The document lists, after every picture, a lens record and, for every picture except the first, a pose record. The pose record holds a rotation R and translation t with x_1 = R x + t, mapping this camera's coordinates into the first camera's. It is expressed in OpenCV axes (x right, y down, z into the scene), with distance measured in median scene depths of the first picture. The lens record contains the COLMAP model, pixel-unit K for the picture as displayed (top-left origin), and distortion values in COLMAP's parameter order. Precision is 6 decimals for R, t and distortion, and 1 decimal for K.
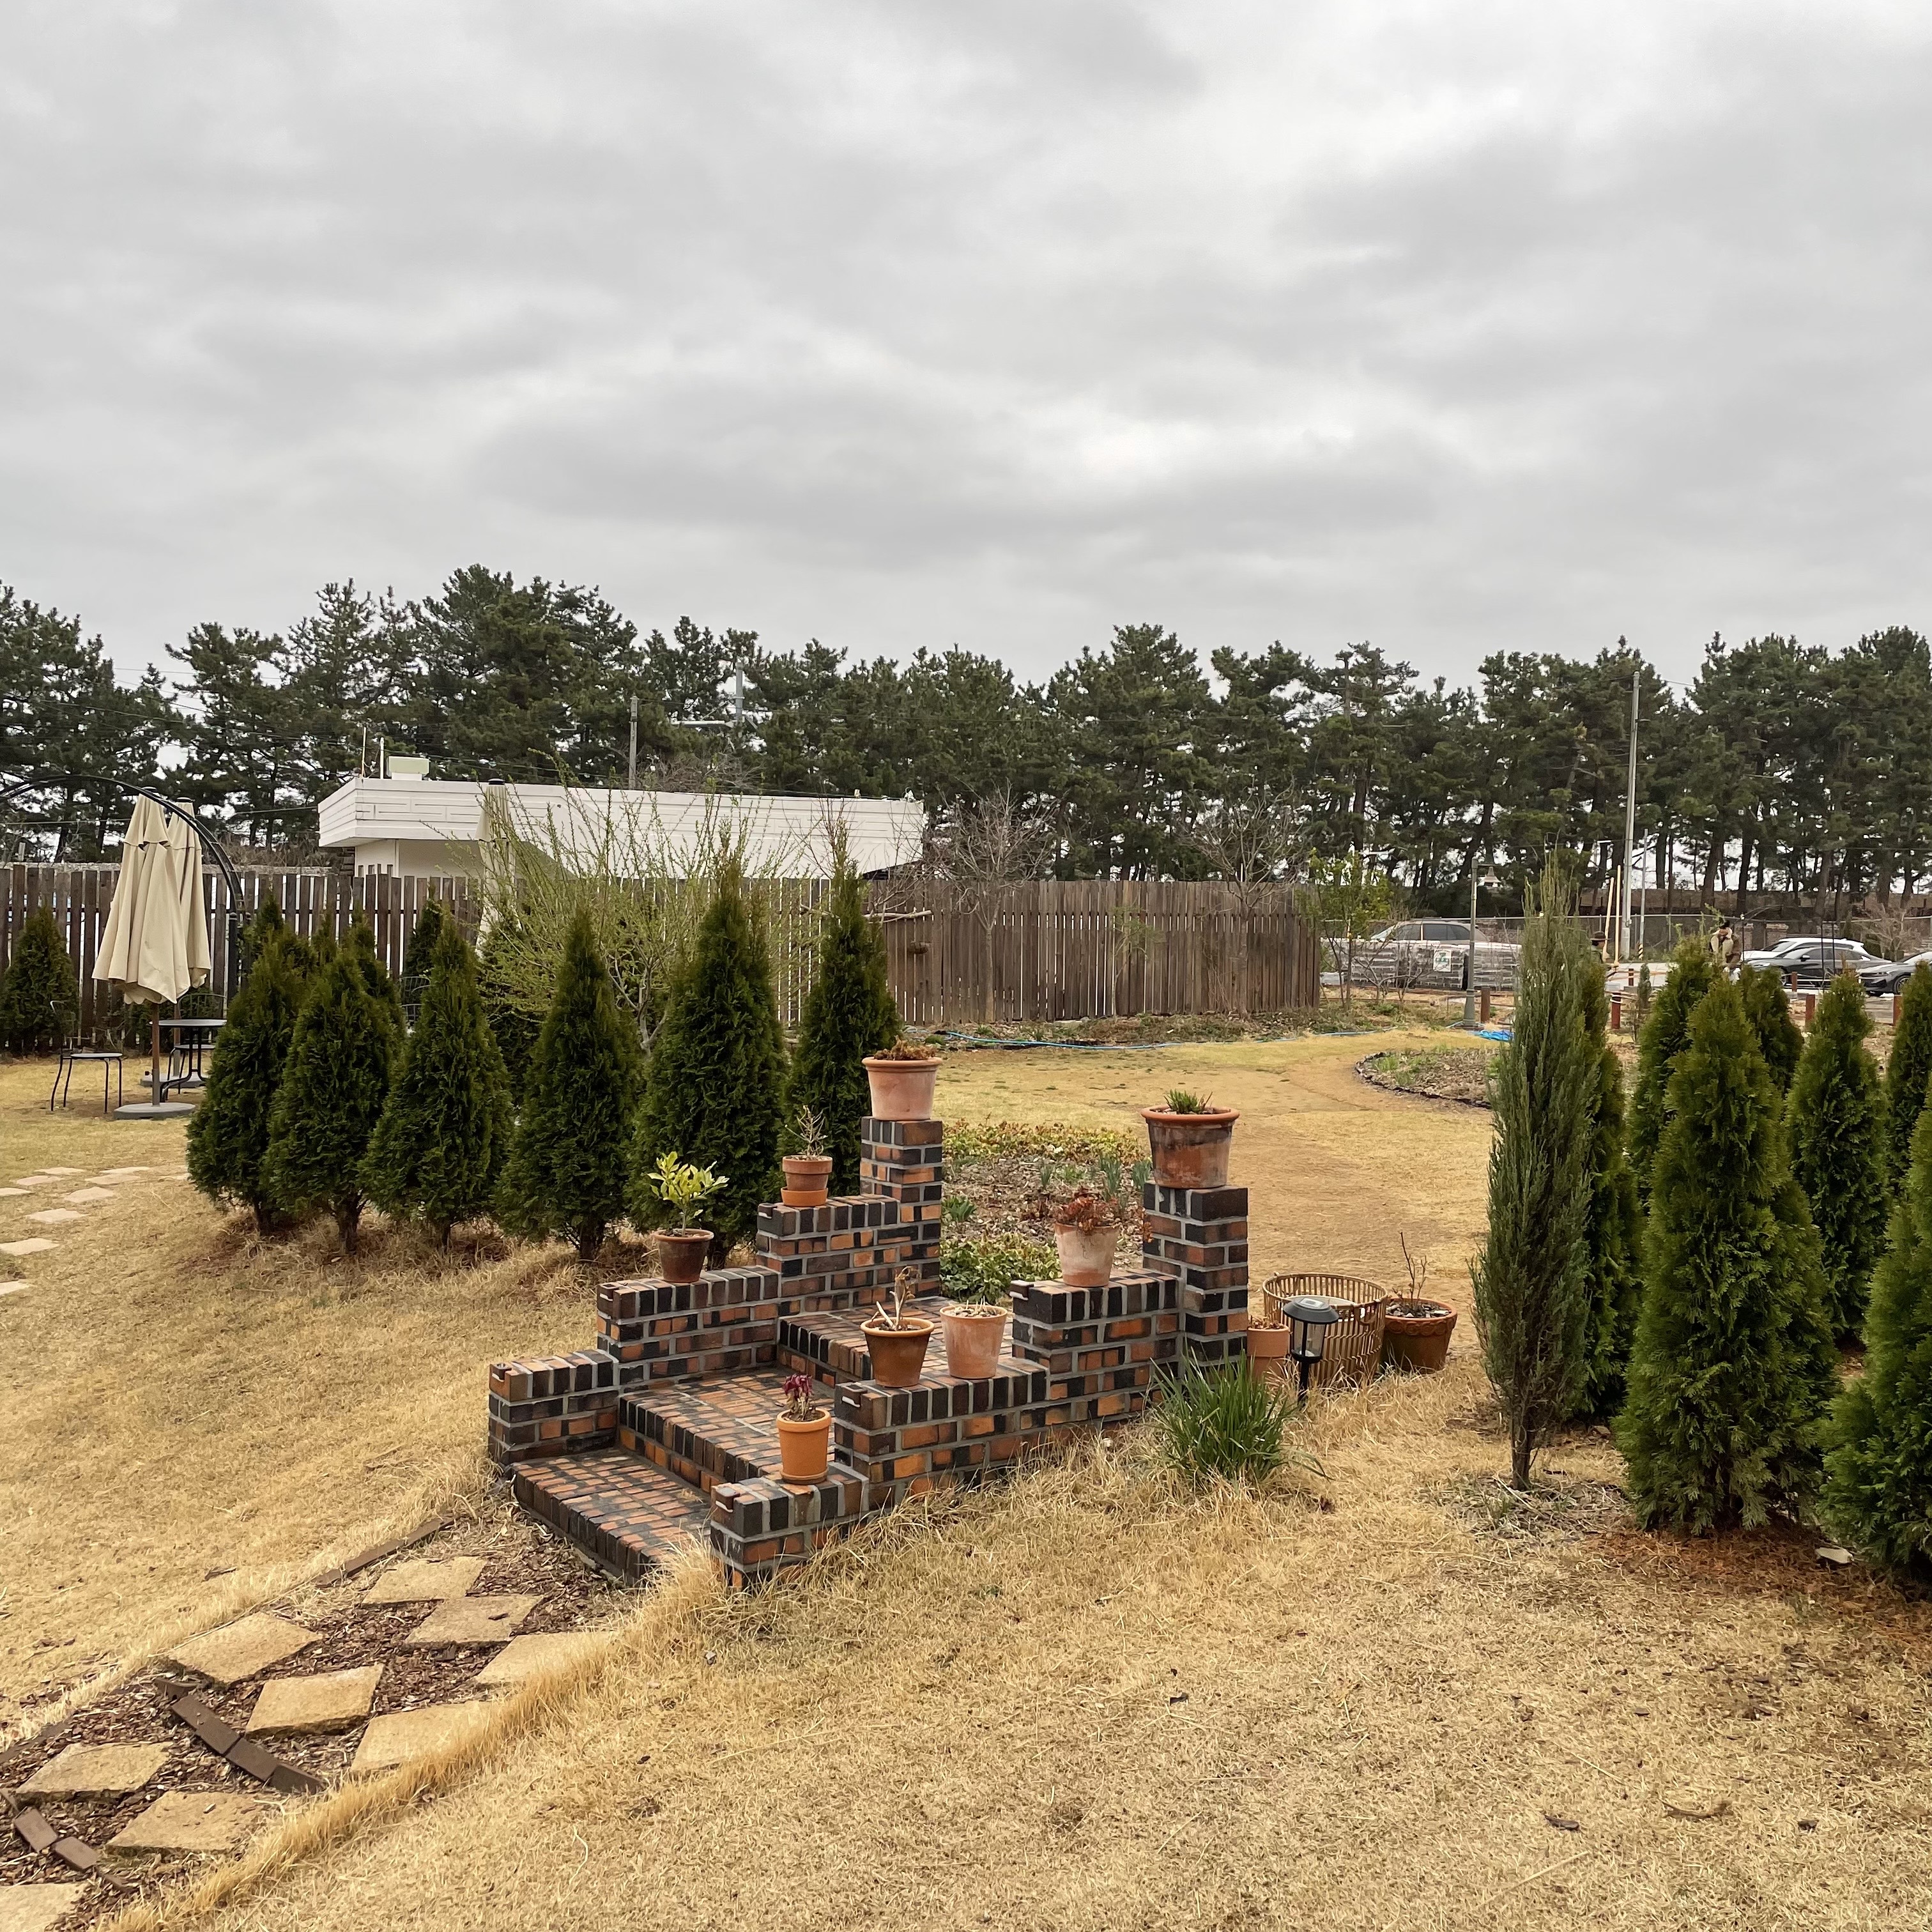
lens RADIAL K [[1978.0, 0, 1008.9], [0, 1978.0, 920.5], [0, 0, 1]] dist [0.120261, -0.179443]
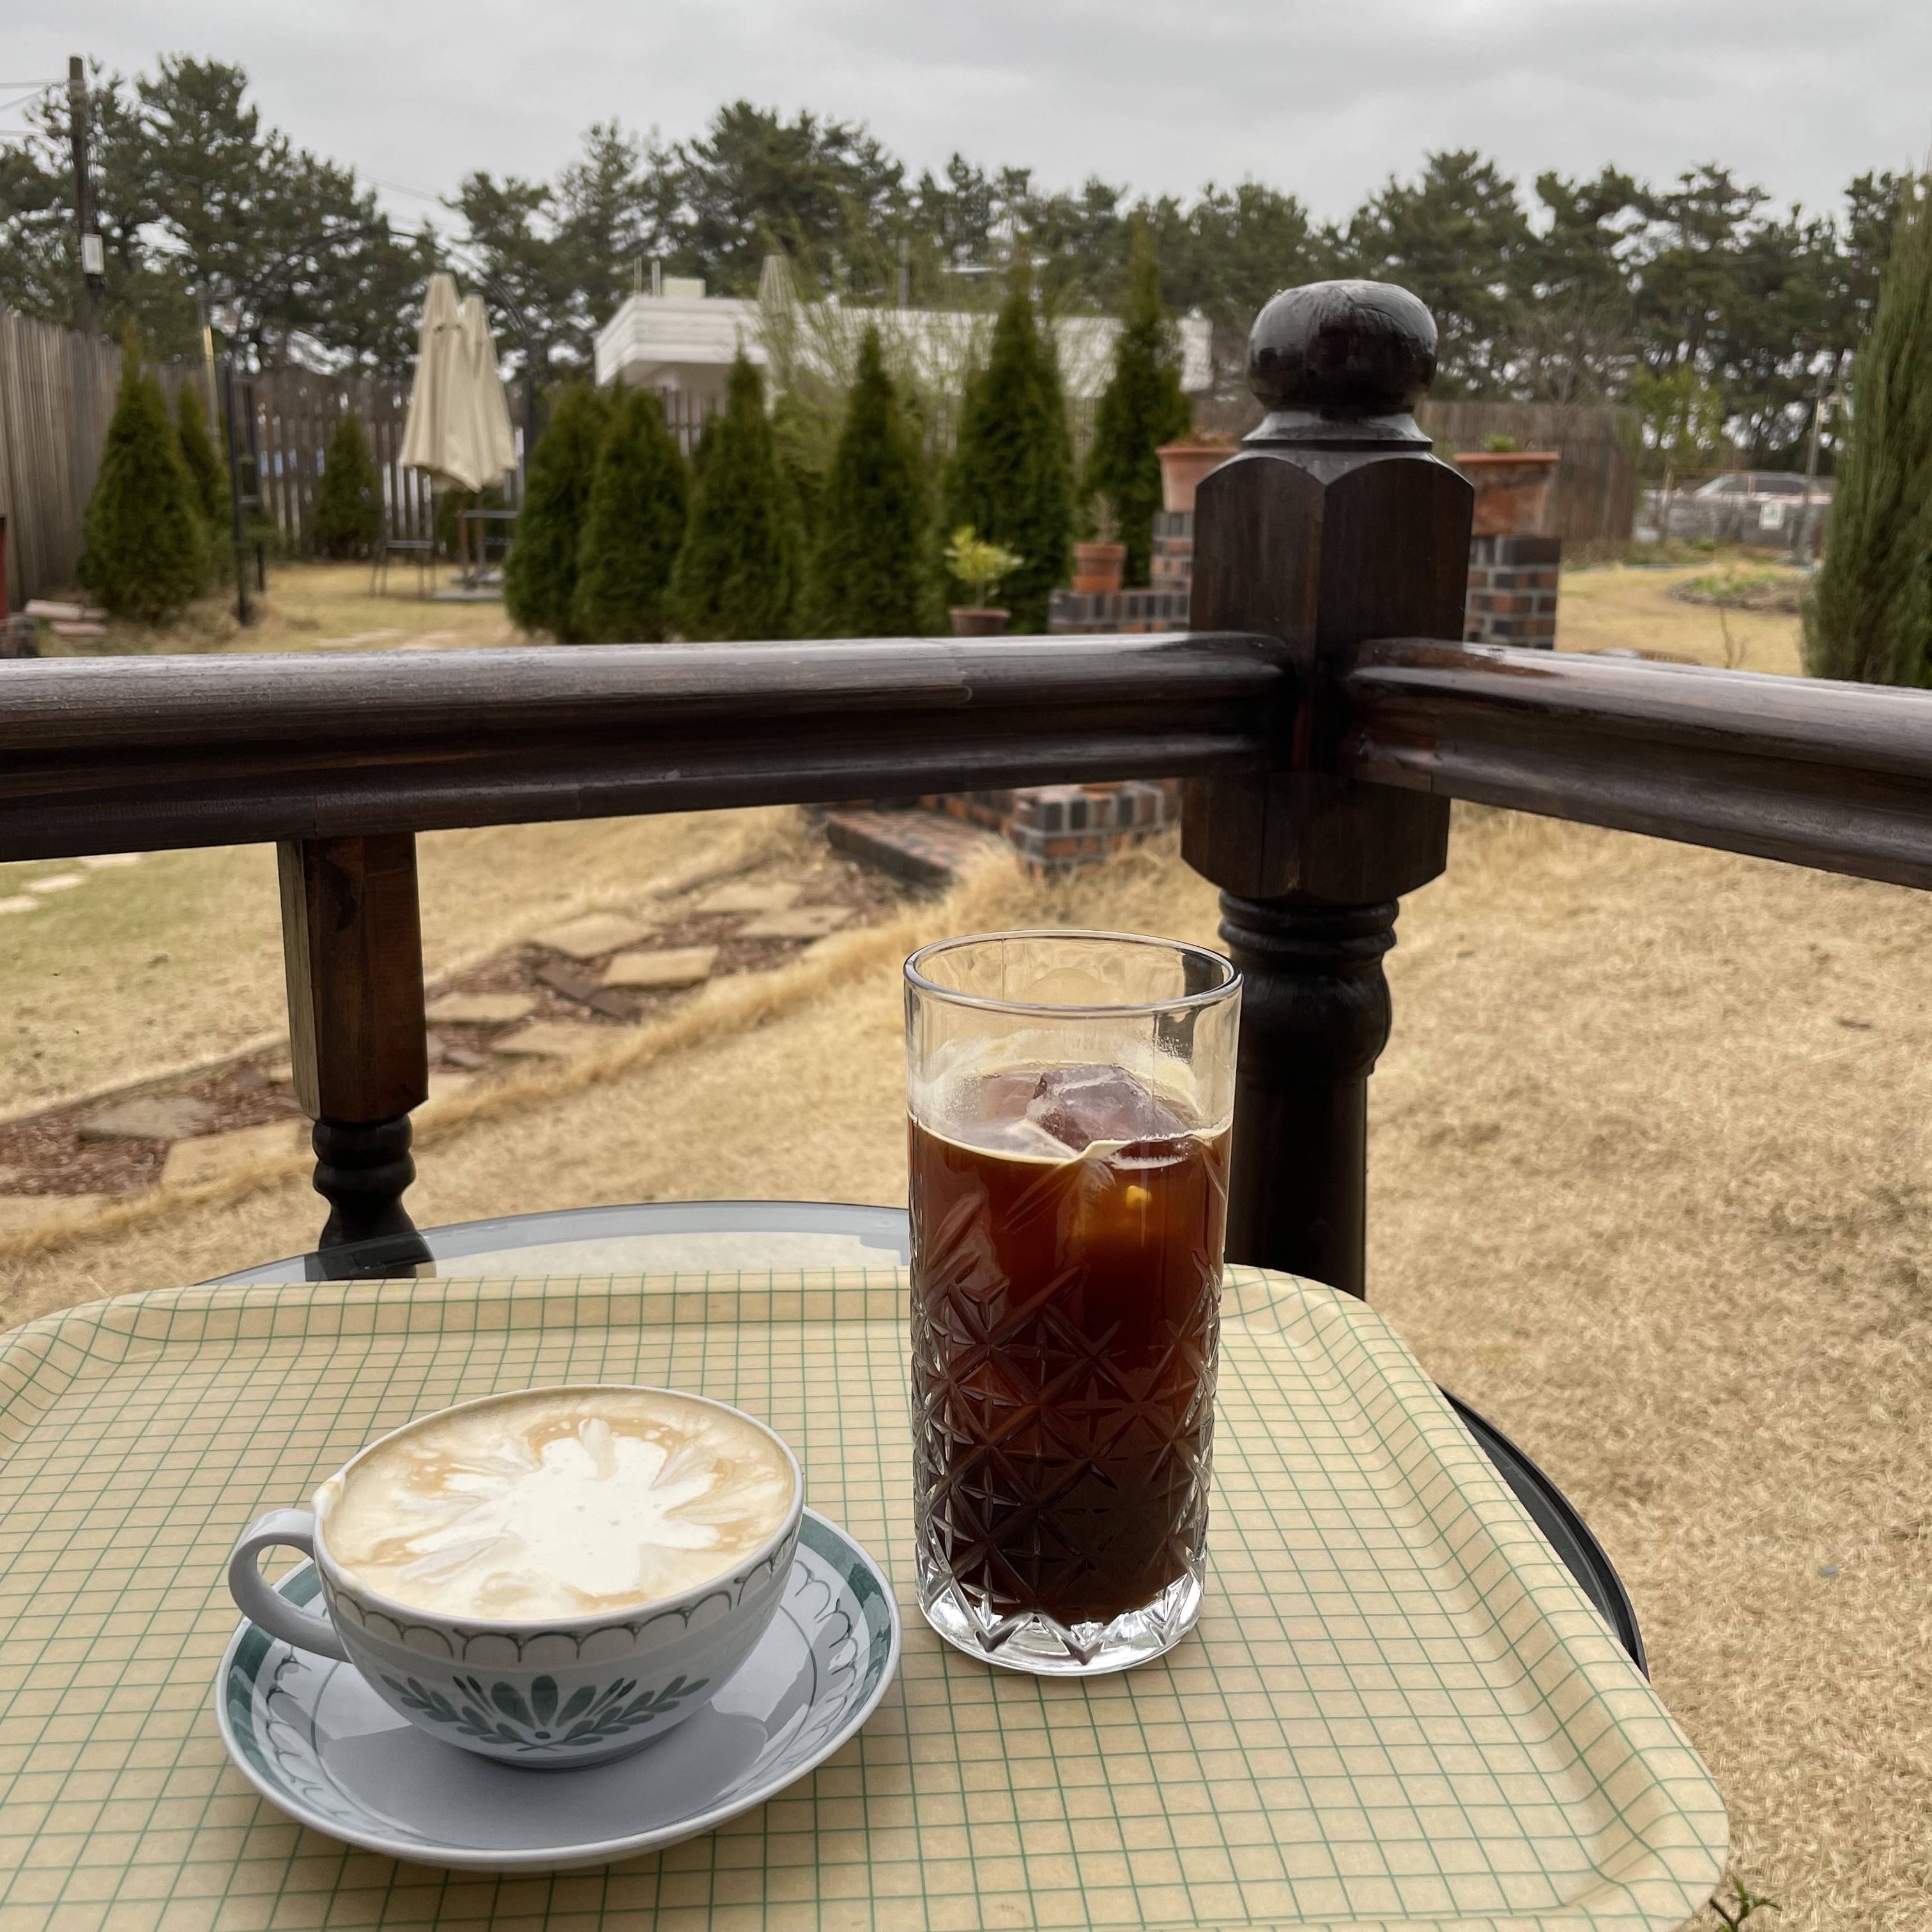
lens RADIAL K [[2003.6, 0, 990.1], [0, 2003.6, 926.8], [0, 0, 1]] dist [0.112346, -0.192140]
pose [[0.989306, 0.035264, -0.141526, -0.008885], [-0.002994, 0.975036, 0.222026, 0.106074], [0.145823, -0.219228, 0.964715, -0.028128]]
